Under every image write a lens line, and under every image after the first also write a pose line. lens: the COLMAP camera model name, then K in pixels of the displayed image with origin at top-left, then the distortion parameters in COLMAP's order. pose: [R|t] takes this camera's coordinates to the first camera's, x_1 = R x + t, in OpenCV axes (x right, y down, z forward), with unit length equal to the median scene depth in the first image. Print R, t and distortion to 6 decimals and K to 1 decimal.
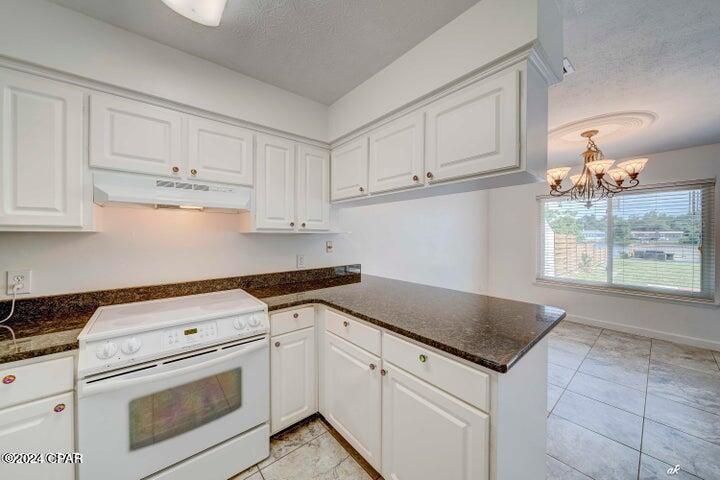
lens RADIAL K [[253.1, 0, 350.2], [0, 253.1, 235.5], [0, 0, 1]] dist [-0.002349, -0.000191]
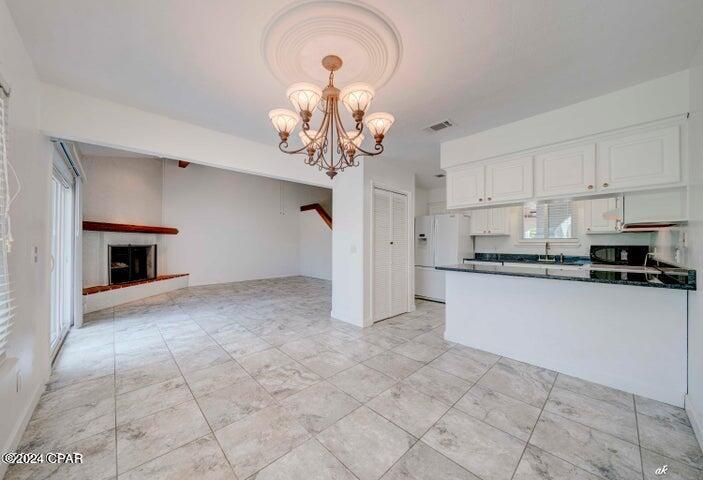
lens RADIAL K [[251.4, 0, 334.9], [0, 251.4, 242.9], [0, 0, 1]] dist [-0.000561, -0.000056]
pose [[-0.998826, -0.005680, -0.048099, 1.129511], [-0.005672, 0.999984, -0.000292, 0.066235], [0.048100, -0.000019, -0.998843, 1.917997]]
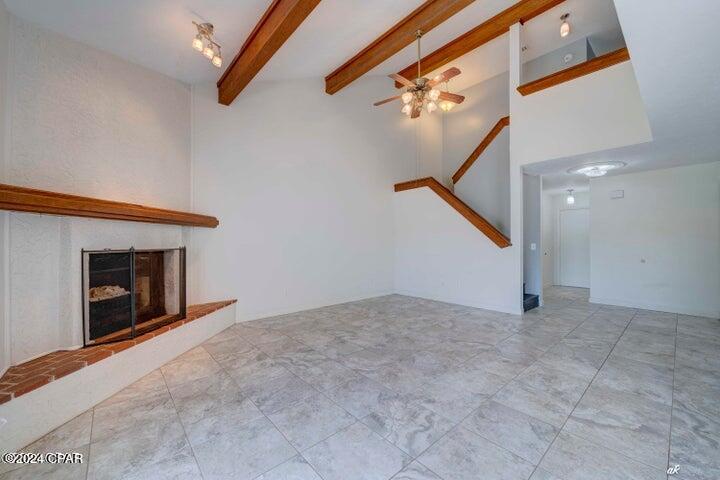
lens RADIAL K [[283.6, 0, 347.7], [0, 283.6, 243.1], [0, 0, 1]] dist [0.000512, -0.000060]
pose [[-0.999772, -0.000081, -0.021357, 2.038679], [-0.000174, 0.999990, 0.004361, 0.066759], [0.021357, 0.004364, -0.999762, 0.705297]]
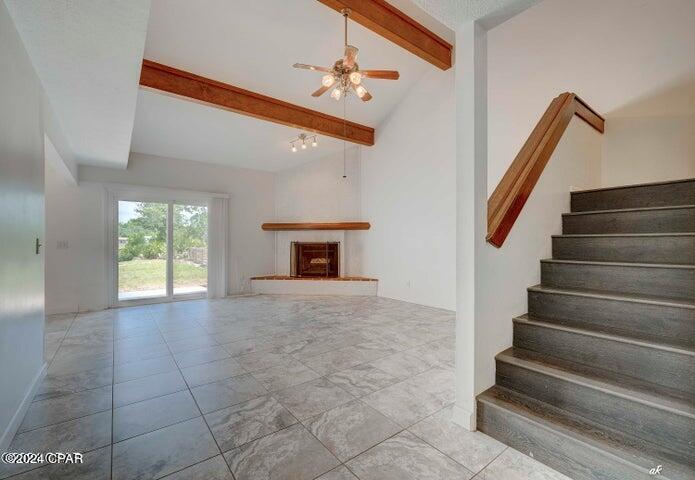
lens RADIAL K [[304.9, 0, 362.0], [0, 304.9, 239.1], [0, 0, 1]] dist [0.001074, 0.000034]
pose [[0.006757, 0.008694, 0.999939, -0.086140], [0.004086, 0.999954, -0.008722, 0.098699], [-0.999969, 0.004145, 0.006721, -1.055015]]
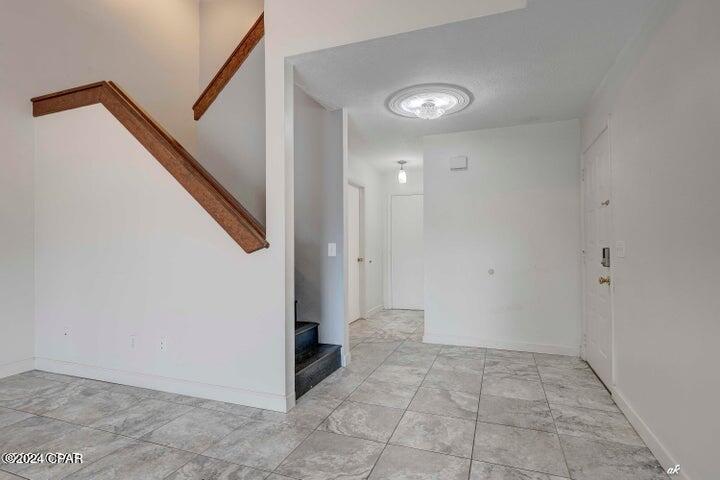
lens RADIAL K [[373.1, 0, 357.2], [0, 373.1, 252.1], [0, 0, 1]] dist [-0.000756, -0.000273]
pose [[-0.863962, 0.003603, -0.503544, 1.126642], [-0.000839, 0.999963, 0.008595, 0.107798], [0.503557, 0.007848, -0.863927, -0.243828]]
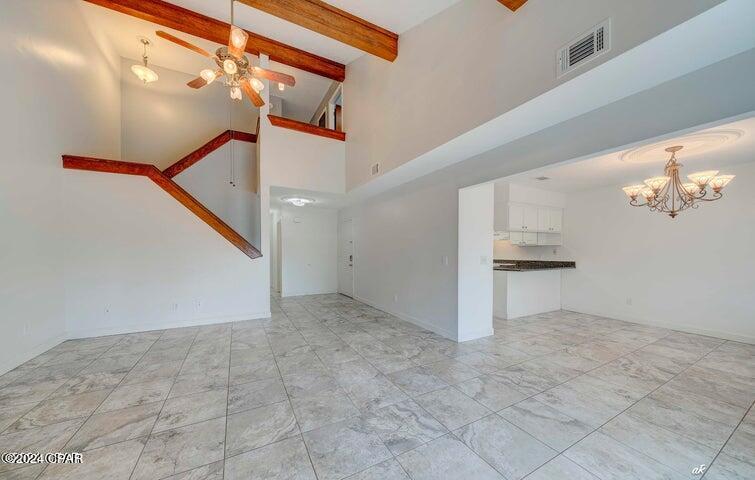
lens RADIAL K [[259.7, 0, 376.8], [0, 259.7, 255.7], [0, 0, 1]] dist [-0.007764, 0.000096]
pose [[-0.189469, 0.017603, -0.981729, 2.659237], [-0.002959, 0.999825, 0.018498, 0.047894], [0.981882, 0.006410, -0.189384, -0.048566]]
